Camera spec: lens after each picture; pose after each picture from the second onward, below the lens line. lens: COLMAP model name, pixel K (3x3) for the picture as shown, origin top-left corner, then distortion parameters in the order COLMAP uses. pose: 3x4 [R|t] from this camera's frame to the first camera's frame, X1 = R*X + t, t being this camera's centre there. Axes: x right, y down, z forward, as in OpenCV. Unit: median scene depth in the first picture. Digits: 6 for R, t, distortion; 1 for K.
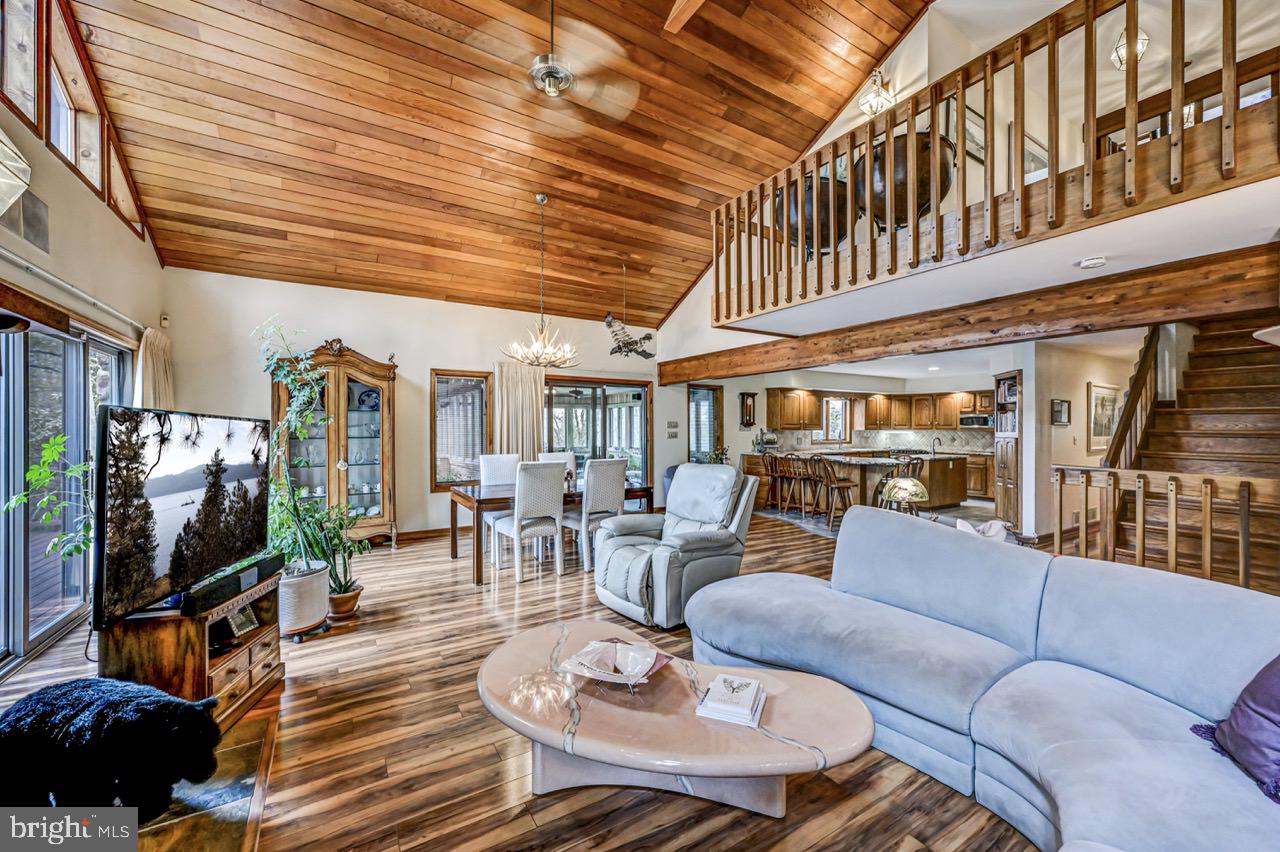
lens RADIAL K [[504.8, 0, 645.6], [0, 504.8, 429.8], [0, 0, 1]] dist [-0.000542, 0.000211]
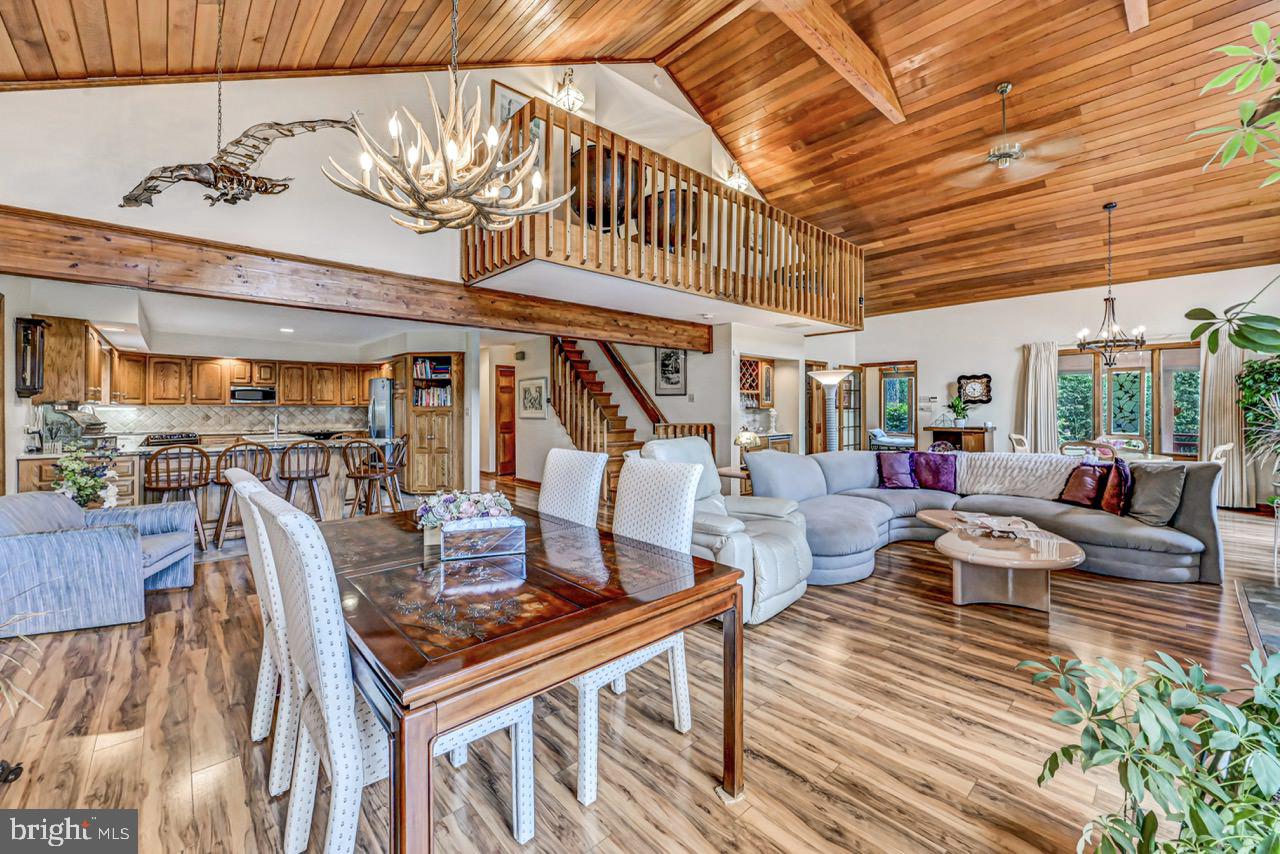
lens RADIAL K [[515.7, 0, 640.1], [0, 515.7, 407.9], [0, 0, 1]] dist [-0.000394, 0.000322]
pose [[-0.191257, -0.003606, 0.981533, -0.547646], [0.003973, 0.999982, 0.004448, 0.006256], [-0.981532, 0.004750, -0.191239, 0.882993]]
